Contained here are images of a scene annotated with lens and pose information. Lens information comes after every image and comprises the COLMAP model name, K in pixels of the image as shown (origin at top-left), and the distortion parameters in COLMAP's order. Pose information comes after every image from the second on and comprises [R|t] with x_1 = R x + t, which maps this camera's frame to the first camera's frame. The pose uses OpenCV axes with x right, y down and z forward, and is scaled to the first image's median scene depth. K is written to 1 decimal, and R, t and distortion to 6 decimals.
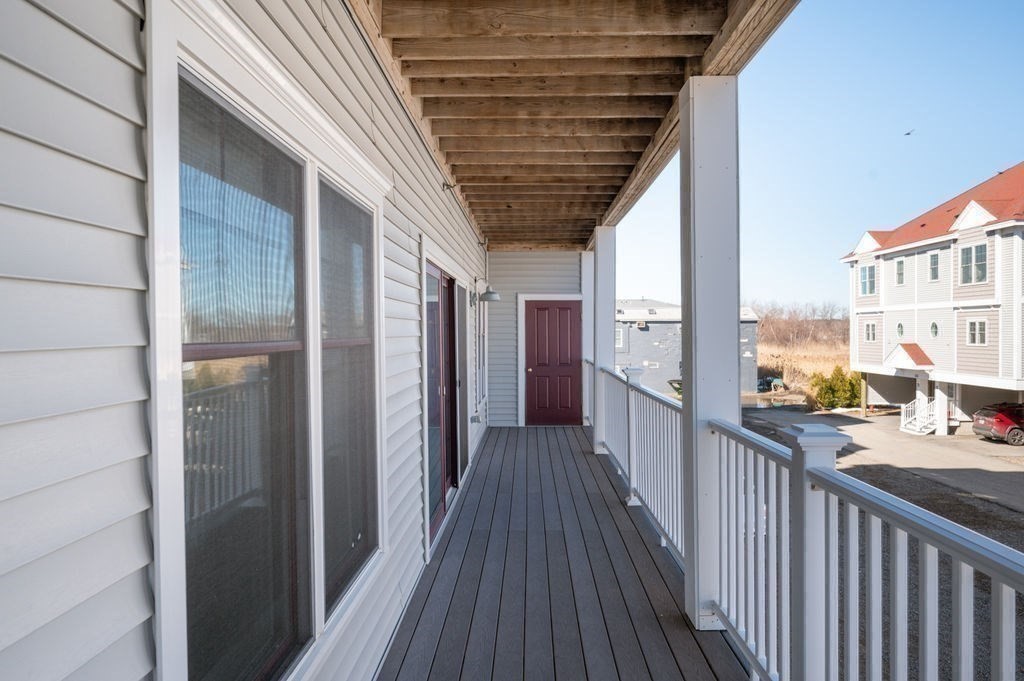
lens RADIAL K [[678.0, 0, 512.1], [0, 678.0, 336.6], [0, 0, 1]] dist [-0.000063, -0.000013]
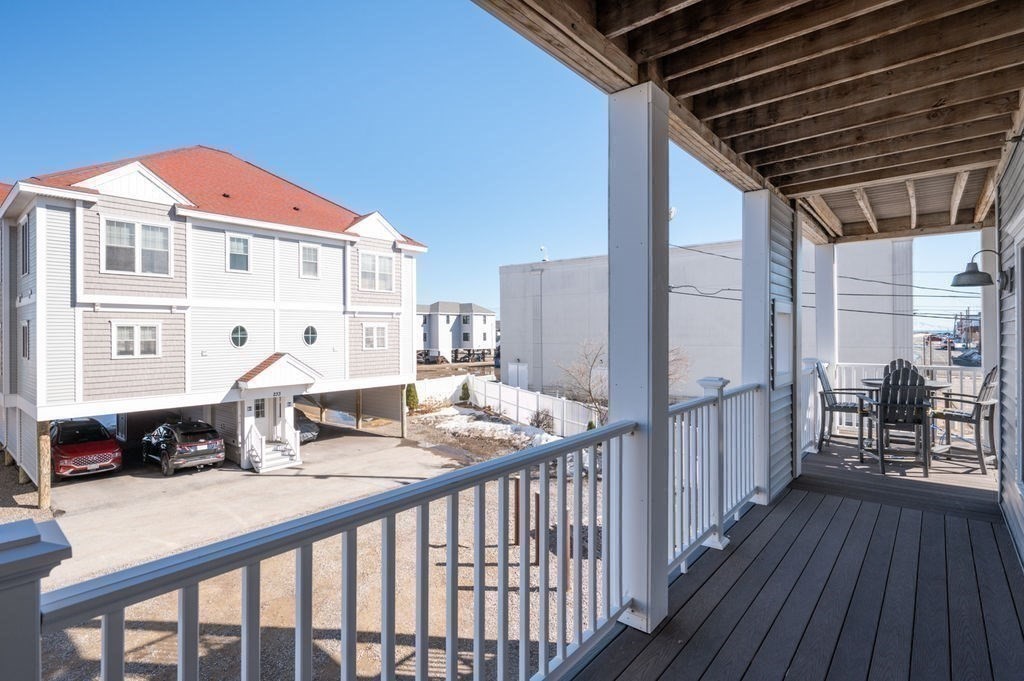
lens RADIAL K [[506.5, 0, 510.8], [0, 506.5, 336.4], [0, 0, 1]] dist [0.002118, 0.000152]
pose [[-0.774651, 0.010851, 0.632296, 0.013067], [0.017537, 0.999837, 0.004326, -0.006115], [-0.632146, 0.014440, -0.774715, 1.291956]]
